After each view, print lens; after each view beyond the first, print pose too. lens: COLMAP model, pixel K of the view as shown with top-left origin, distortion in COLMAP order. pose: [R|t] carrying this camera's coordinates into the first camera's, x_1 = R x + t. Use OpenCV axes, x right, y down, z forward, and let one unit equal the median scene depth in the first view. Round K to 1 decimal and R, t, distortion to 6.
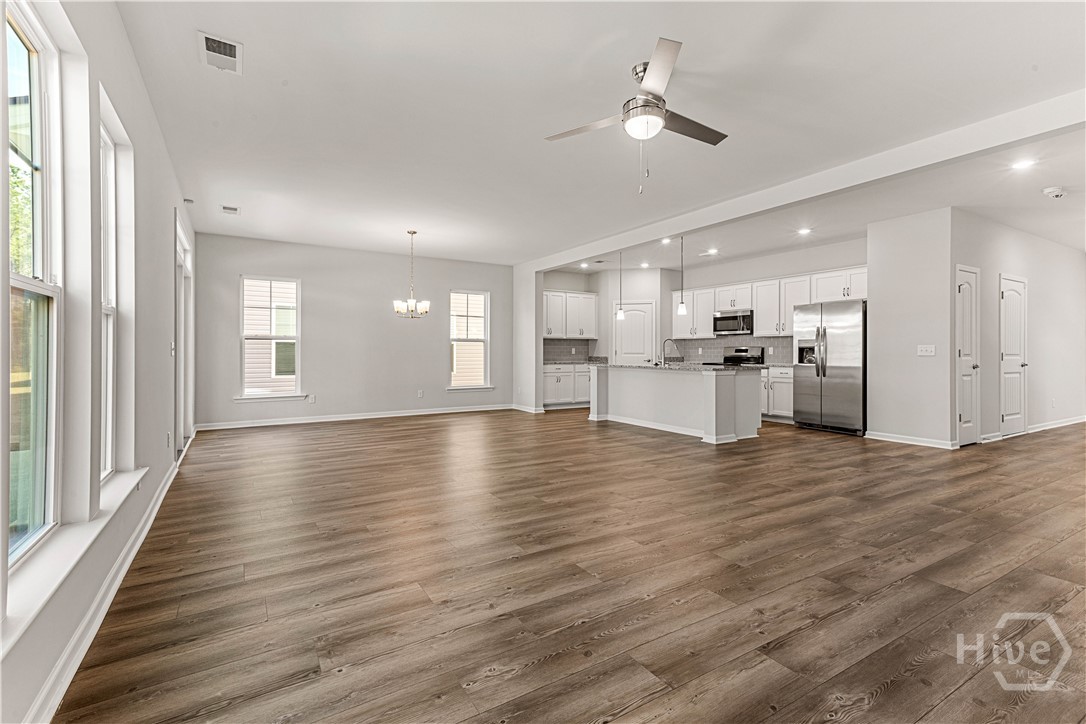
lens RADIAL K [[493.4, 0, 527.5], [0, 493.4, 353.2], [0, 0, 1]] dist [0.025379, -0.000224]
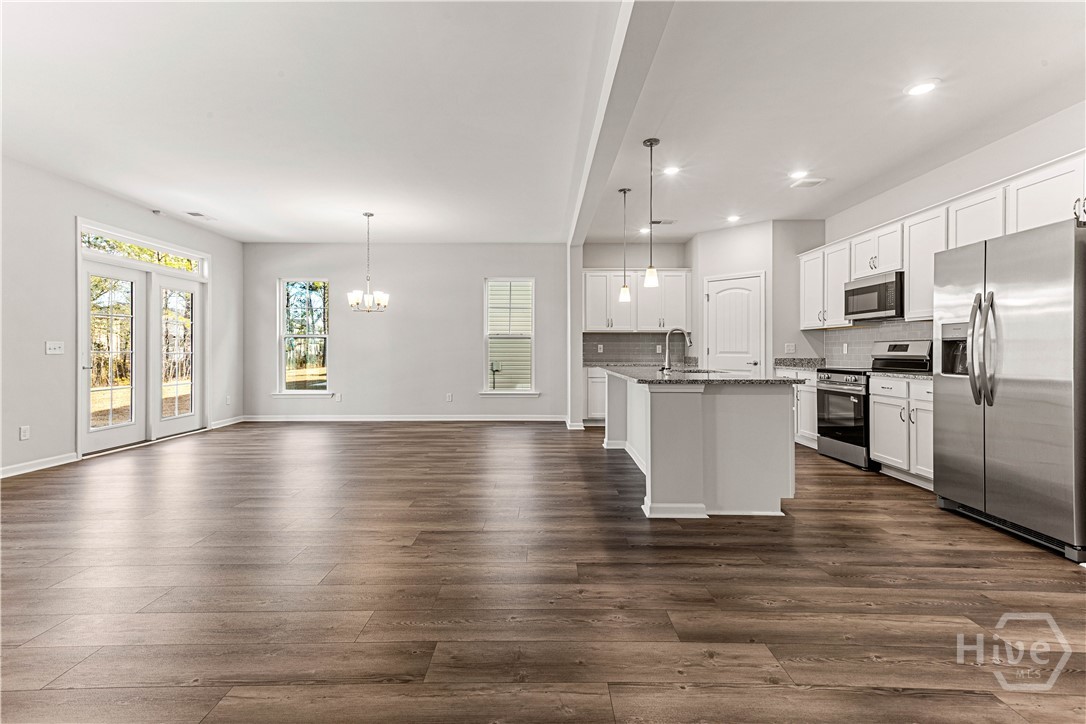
lens RADIAL K [[493.4, 0, 535.4], [0, 493.4, 351.3], [0, 0, 1]] dist [0.025379, -0.000224]
pose [[0.852804, 0.000888, -0.522230, 0.395285], [-0.001574, 0.999998, -0.000871, 0.000107], [0.522229, 0.001565, 0.852804, 0.330248]]
